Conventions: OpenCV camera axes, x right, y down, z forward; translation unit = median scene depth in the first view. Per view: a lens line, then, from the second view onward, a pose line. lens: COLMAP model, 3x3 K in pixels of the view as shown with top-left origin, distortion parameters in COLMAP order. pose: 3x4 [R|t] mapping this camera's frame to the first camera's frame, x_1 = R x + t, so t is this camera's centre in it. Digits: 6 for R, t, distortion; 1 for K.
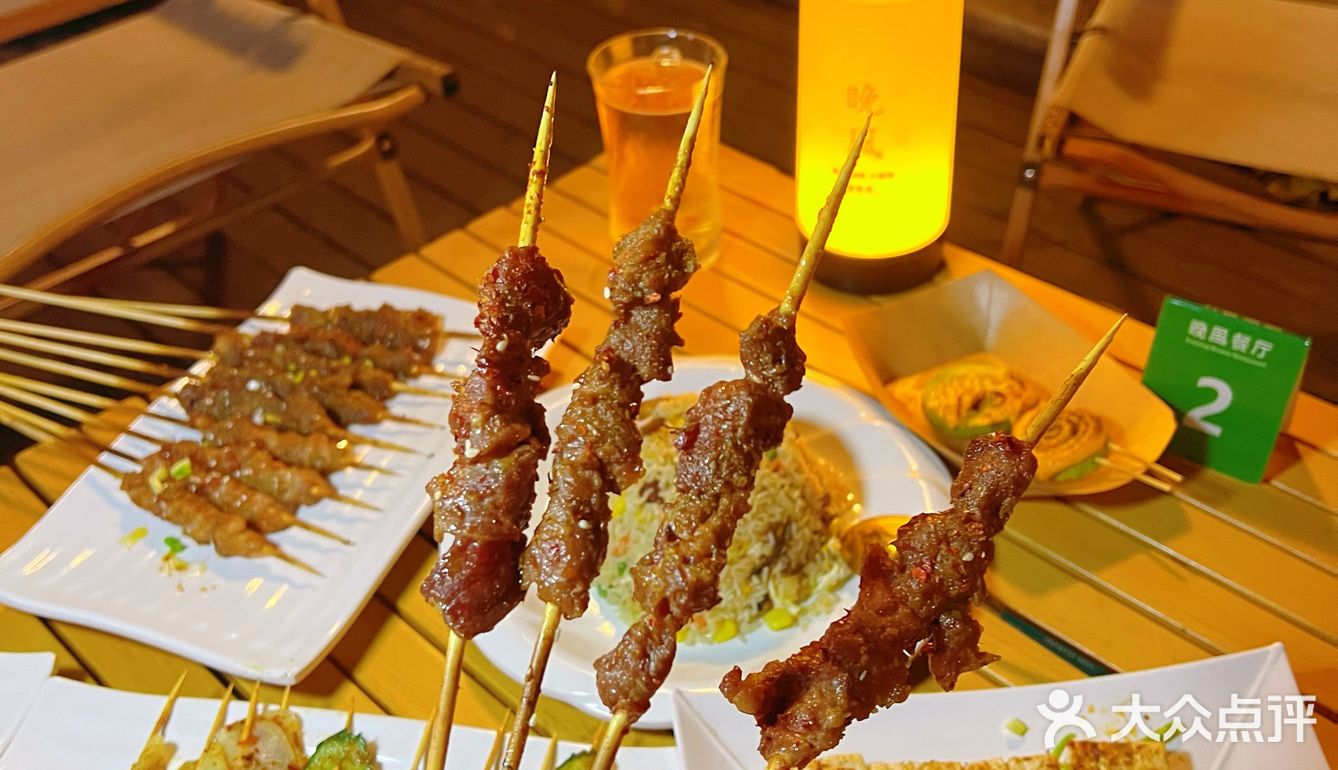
lens RADIAL K [[1523.9, 0, 669.0], [0, 1523.9, 385.0], [0, 0, 1]] dist [0.221122, -1.074691]
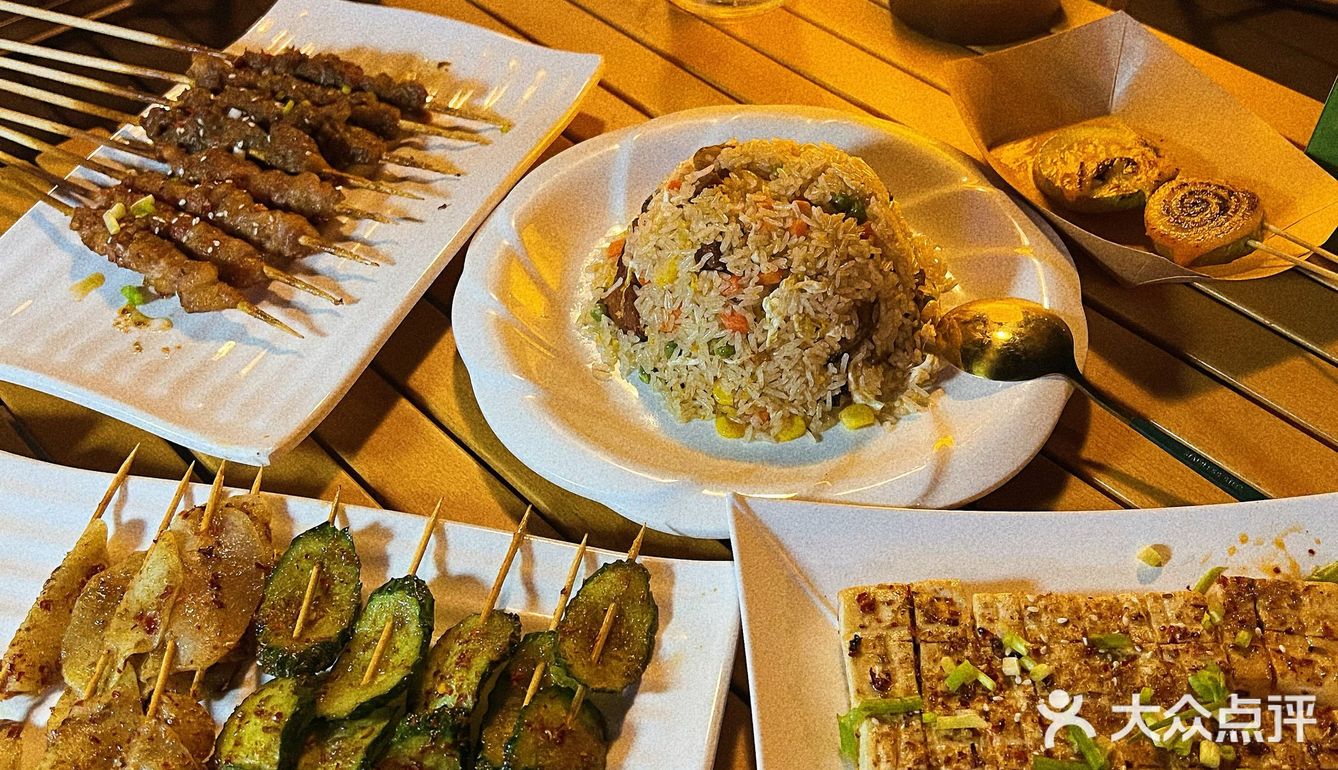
lens RADIAL K [[1523.9, 0, 669.0], [0, 1523.9, 385.0], [0, 0, 1]] dist [0.221122, -1.074691]
pose [[0.998991, 0.044176, -0.008049, -0.023692], [-0.042878, 0.991711, 0.121126, 0.039460], [0.013334, -0.120659, 0.992604, 0.178099]]
